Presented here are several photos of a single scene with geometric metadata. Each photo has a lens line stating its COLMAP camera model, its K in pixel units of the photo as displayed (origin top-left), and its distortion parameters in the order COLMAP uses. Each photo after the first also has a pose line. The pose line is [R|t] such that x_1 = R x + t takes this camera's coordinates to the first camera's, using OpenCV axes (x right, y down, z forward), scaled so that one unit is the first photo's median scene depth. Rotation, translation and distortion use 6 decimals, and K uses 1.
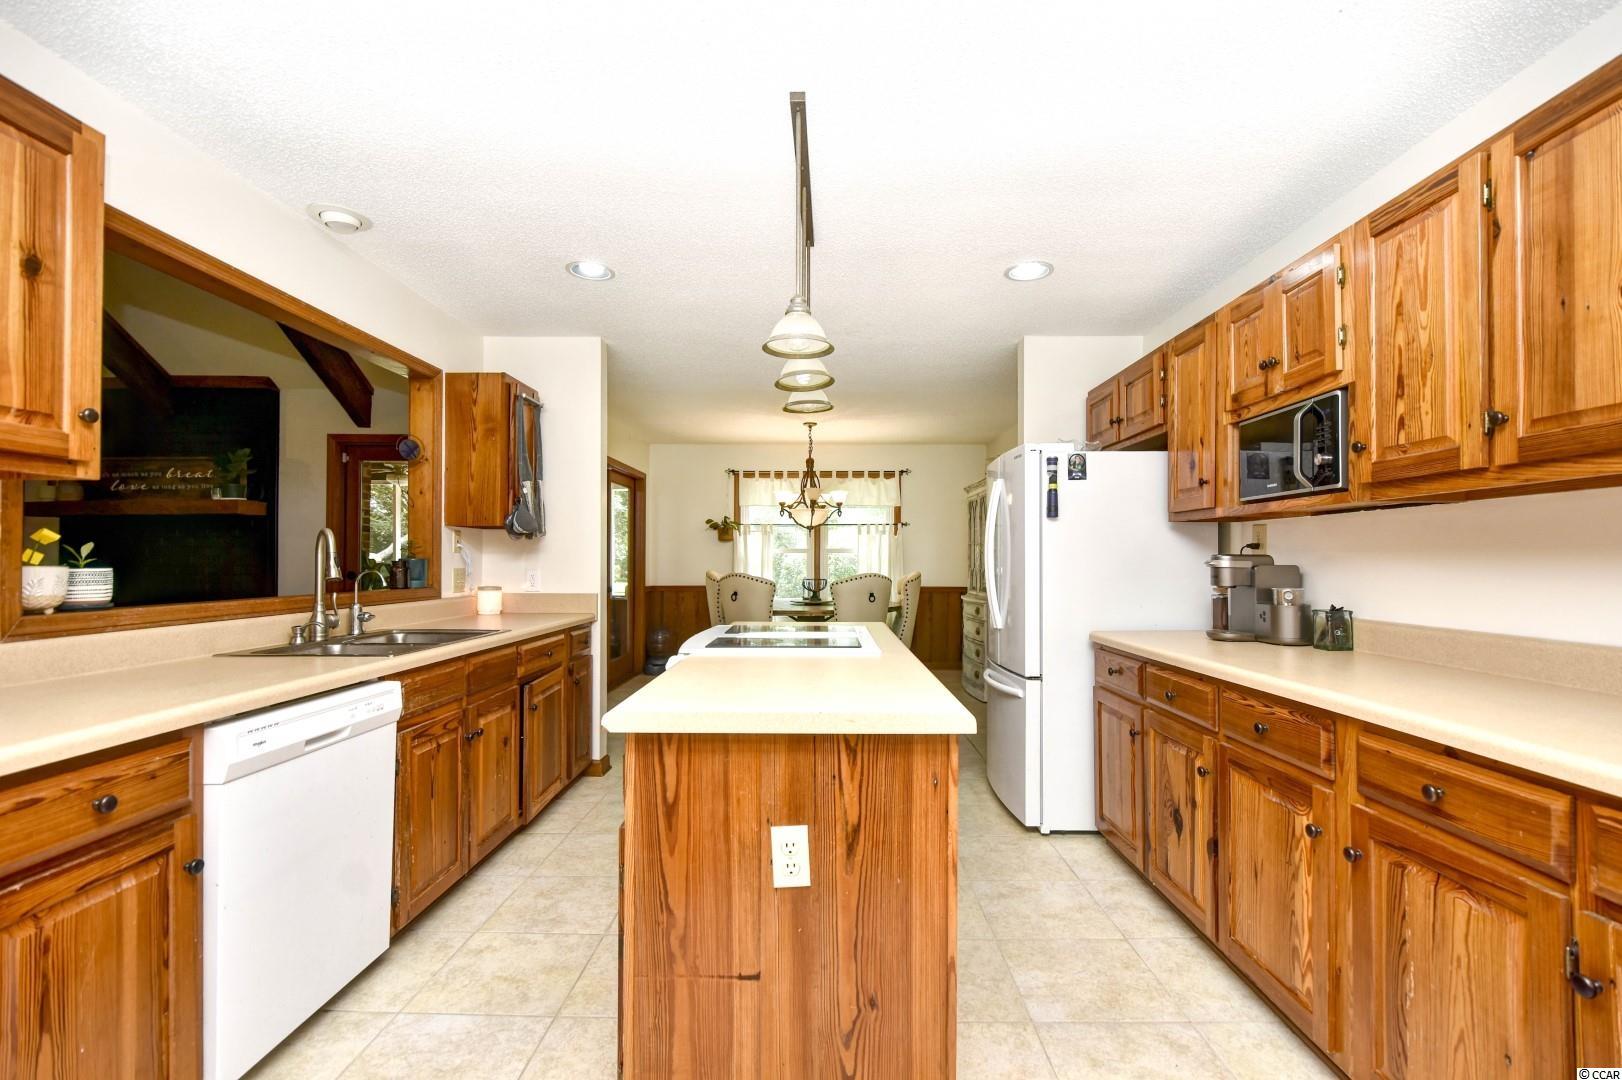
lens RADIAL K [[713.1, 0, 805.7], [0, 713.1, 551.5], [0, 0, 1]] dist [0.003205, -0.002956]
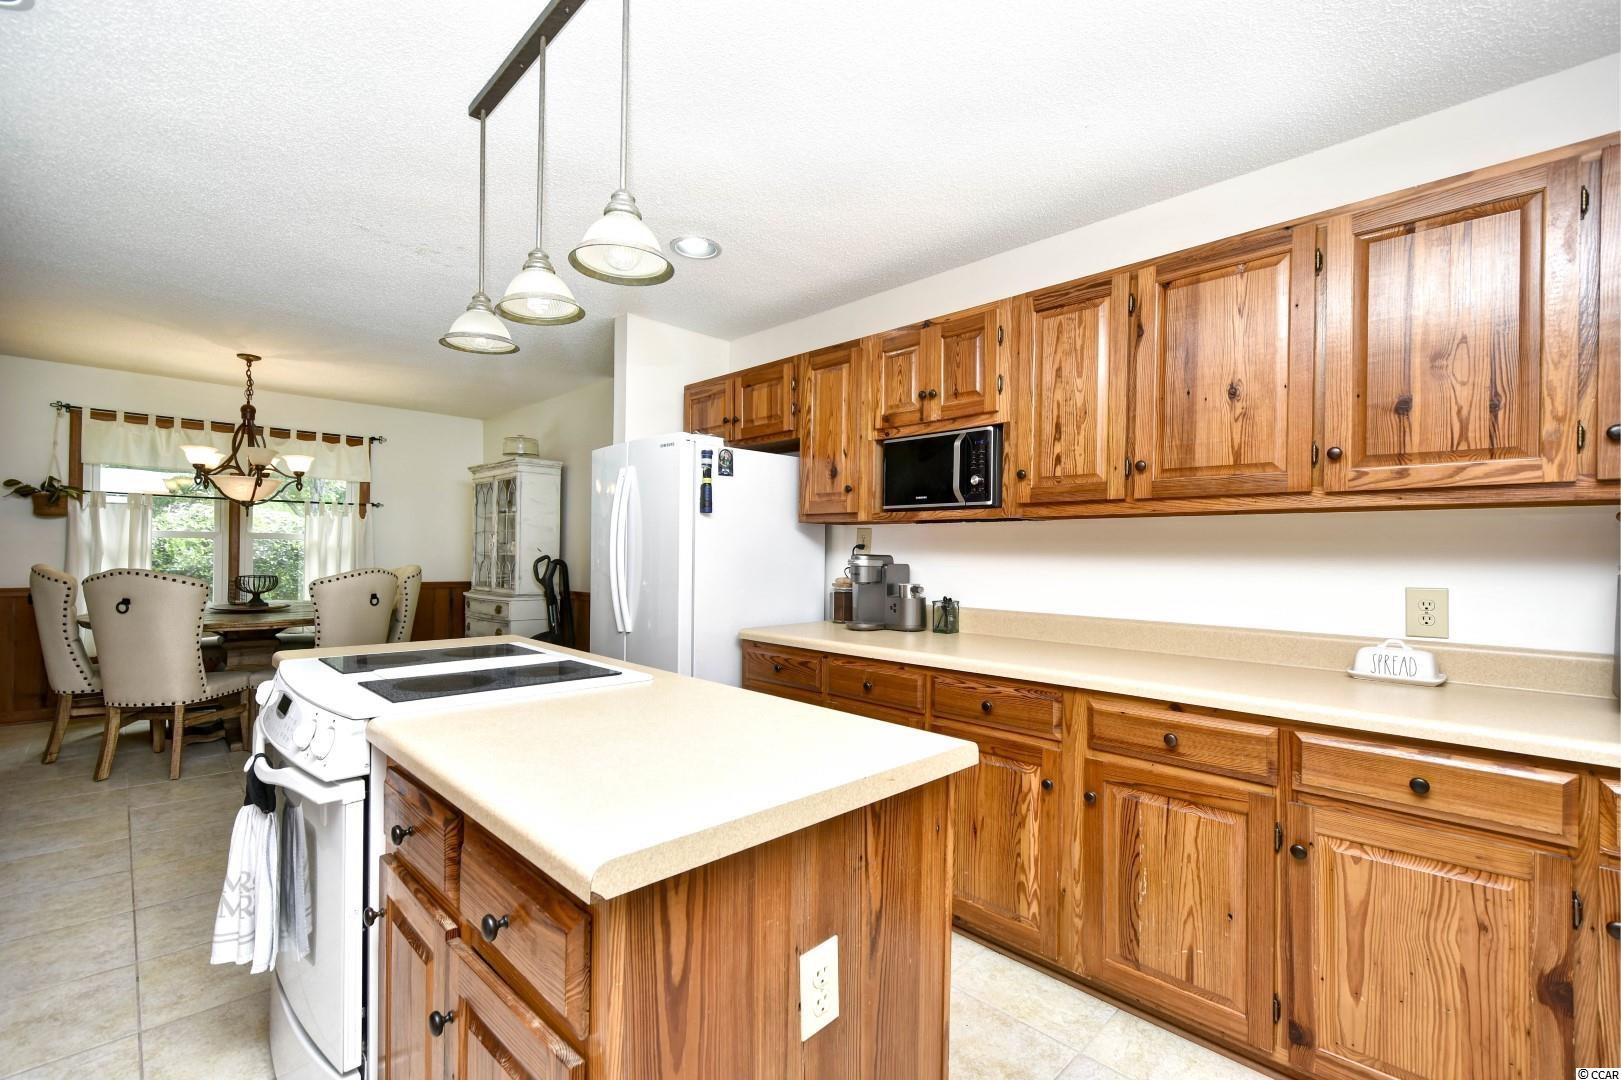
lens RADIAL K [[712.7, 0, 805.2], [0, 712.7, 551.5], [0, 0, 1]] dist [0.003205, -0.002956]
pose [[0.702087, 0.008736, 0.712038, -0.409822], [-0.020757, 0.999751, 0.008200, -0.011296], [-0.711789, -0.020537, 0.702094, 0.389101]]
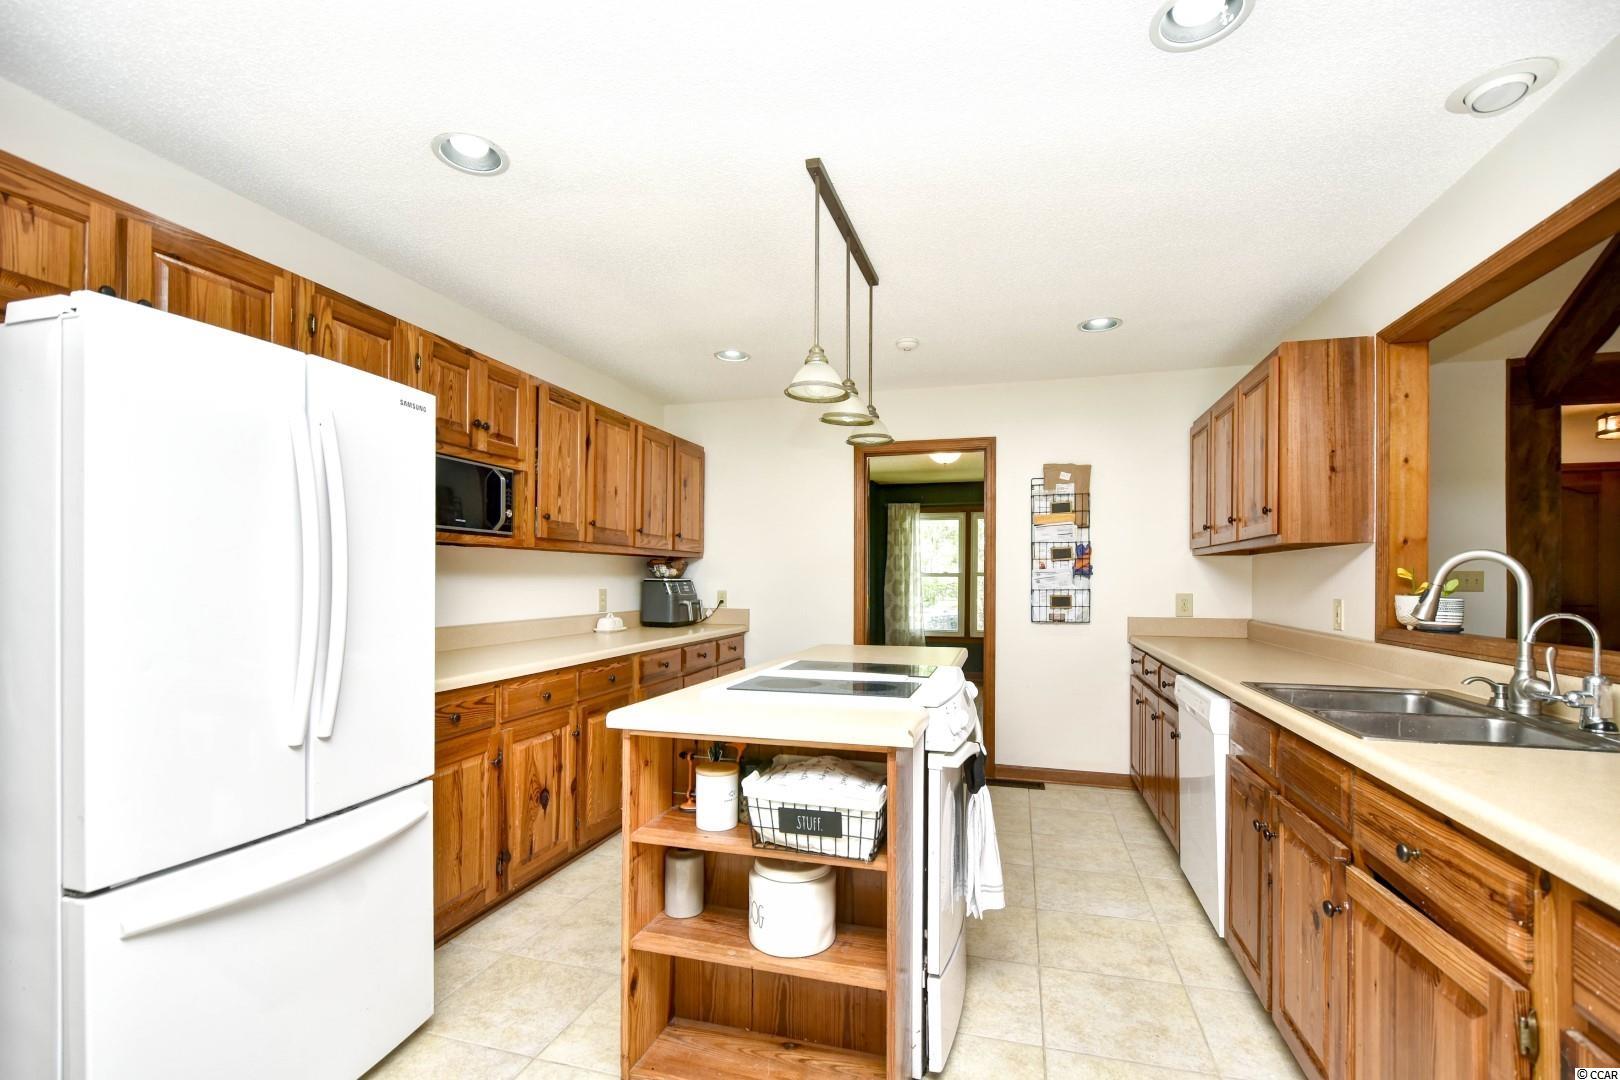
lens RADIAL K [[739.3, 0, 812.1], [0, 739.3, 584.3], [0, 0, 1]] dist [0.000904, -0.000209]
pose [[-0.969372, -0.008117, 0.245463, -0.282030], [-0.009833, 0.999935, -0.005767, 0.019892], [-0.245400, -0.008004, -0.969389, 2.619068]]
